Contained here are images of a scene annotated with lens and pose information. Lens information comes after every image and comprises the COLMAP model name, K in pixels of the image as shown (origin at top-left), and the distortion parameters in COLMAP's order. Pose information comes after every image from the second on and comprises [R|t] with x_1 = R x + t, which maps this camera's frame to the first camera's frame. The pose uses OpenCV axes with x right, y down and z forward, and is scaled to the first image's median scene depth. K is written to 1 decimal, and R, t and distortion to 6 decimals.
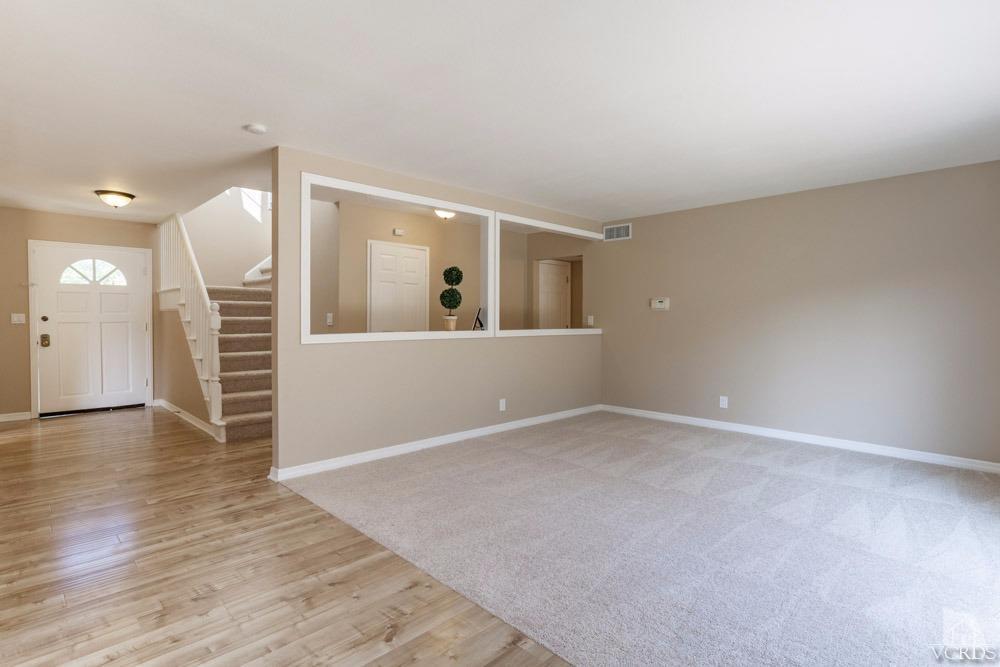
lens RADIAL K [[497.4, 0, 493.6], [0, 497.4, 332.2], [0, 0, 1]] dist [0.004089, 0.000585]
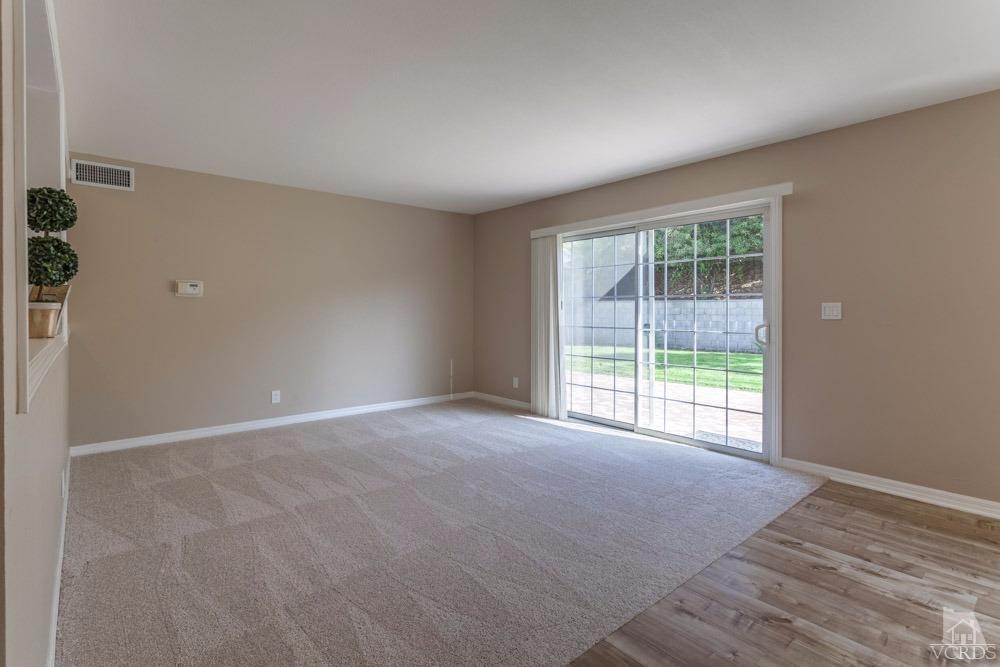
lens RADIAL K [[490.0, 0, 501.6], [0, 490.0, 311.9], [0, 0, 1]] dist [0.000464, -0.000360]
pose [[0.057885, -0.009423, 0.998279, -0.713312], [0.027367, 0.999595, 0.007849, -0.023503], [-0.997948, 0.026865, 0.058119, 0.866000]]
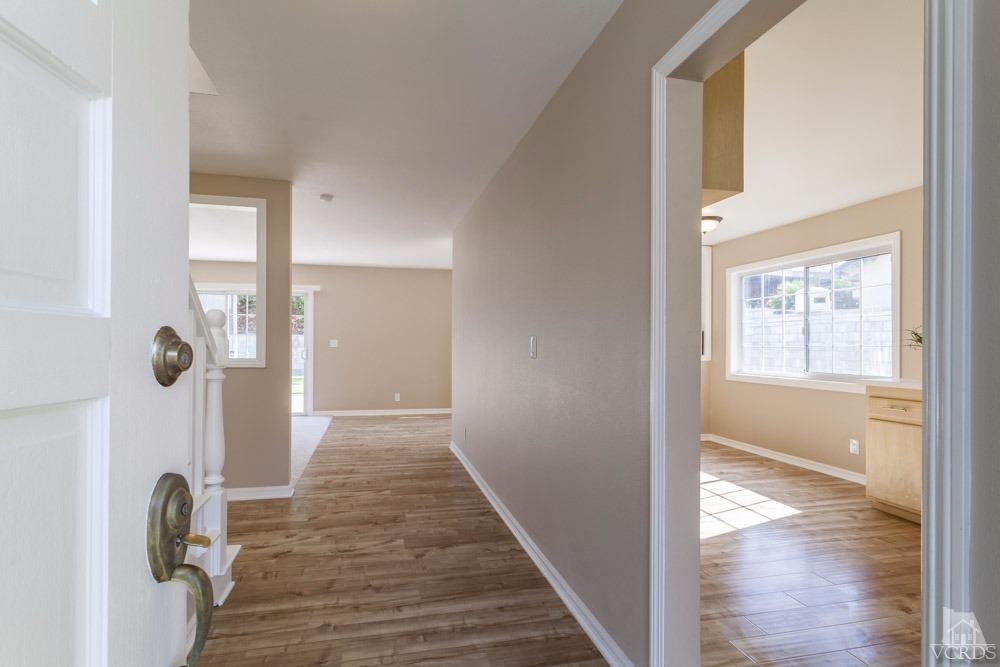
lens RADIAL K [[486.8, 0, 484.8], [0, 486.8, 343.6], [0, 0, 1]] dist [0.002135, 0.000260]
pose [[-0.857060, -0.010006, 0.515119, -1.521794], [0.003093, 0.999693, 0.024564, -0.055183], [-0.515207, 0.022646, -0.856766, 1.916171]]
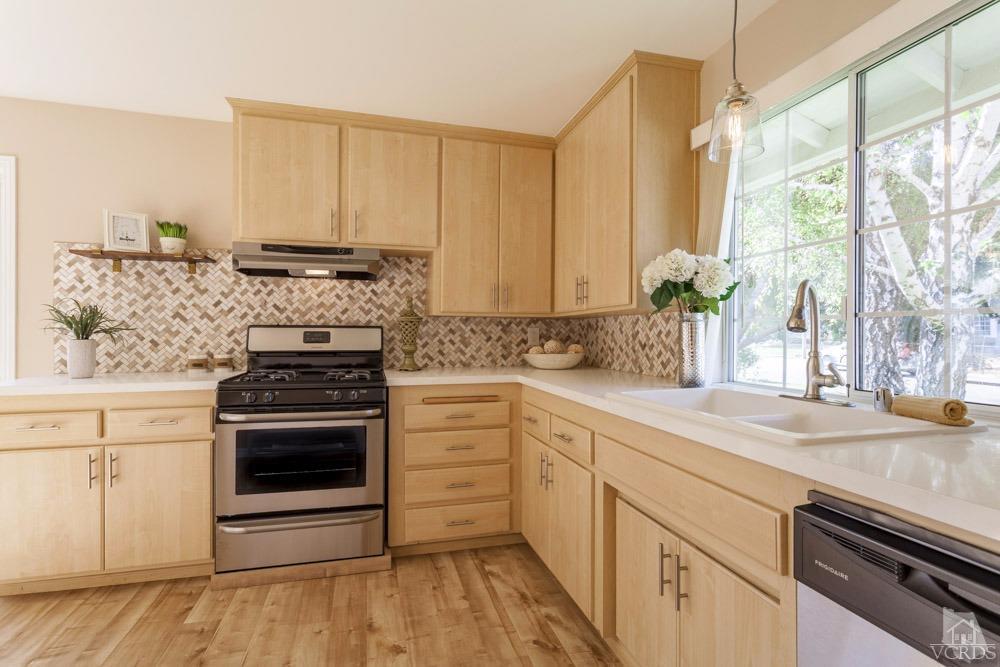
lens RADIAL K [[490.7, 0, 500.9], [0, 490.7, 332.7], [0, 0, 1]] dist [0.002385, -0.000220]
pose [[-0.485818, -0.009850, -0.874004, -1.457770], [-0.033082, 0.999427, 0.007125, -0.042396], [0.873434, 0.032376, -0.485866, 1.443996]]
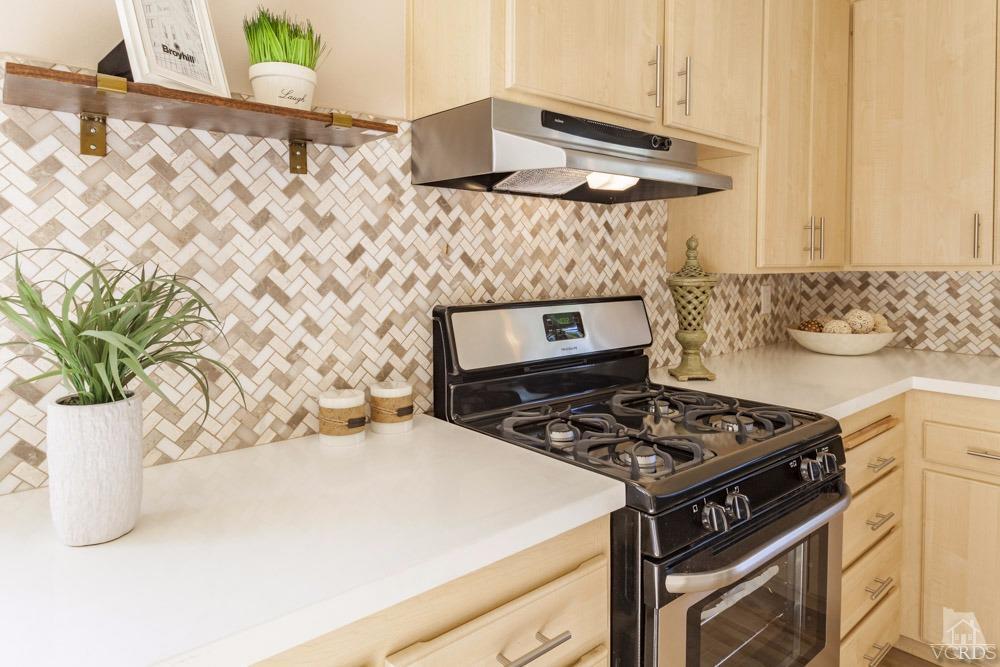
lens RADIAL K [[615.0, 0, 495.2], [0, 615.0, 283.7], [0, 0, 1]] dist [-0.003477, 0.000732]
pose [[-0.073745, 0.028011, -0.996884, -1.561146], [-0.026125, 0.999208, 0.030009, -0.066391], [0.996935, 0.028256, -0.072955, 0.684714]]
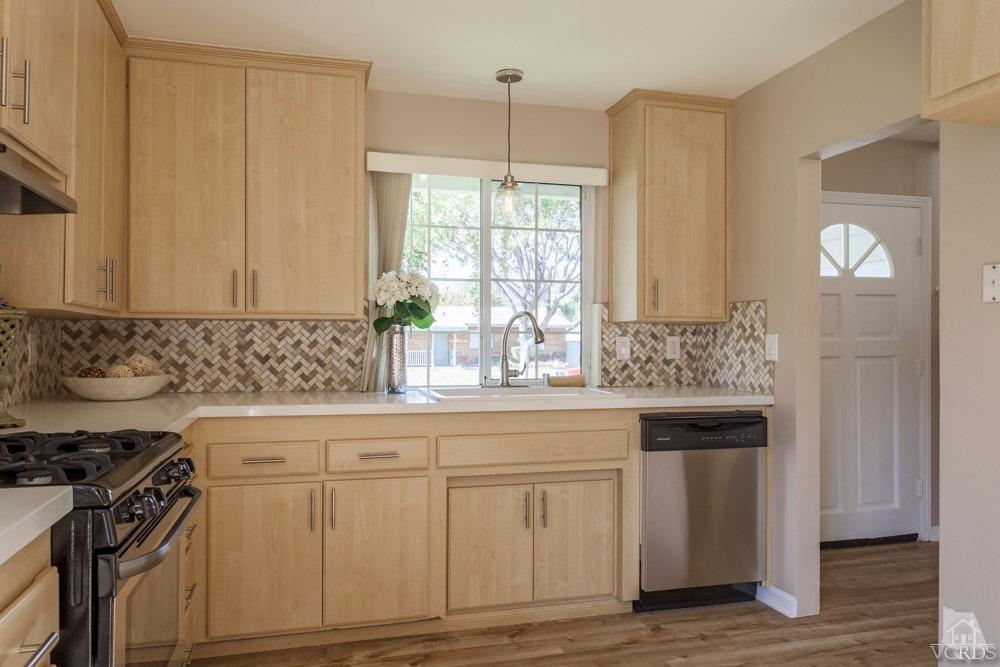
lens RADIAL K [[703.8, 0, 501.4], [0, 703.8, 337.7], [0, 0, 1]] dist [0.001299, -0.000277]
pose [[0.880562, -0.007730, -0.473867, -1.518340], [-0.011350, 0.999236, -0.037392, -0.017369], [0.473794, 0.038304, 0.879802, 0.510932]]
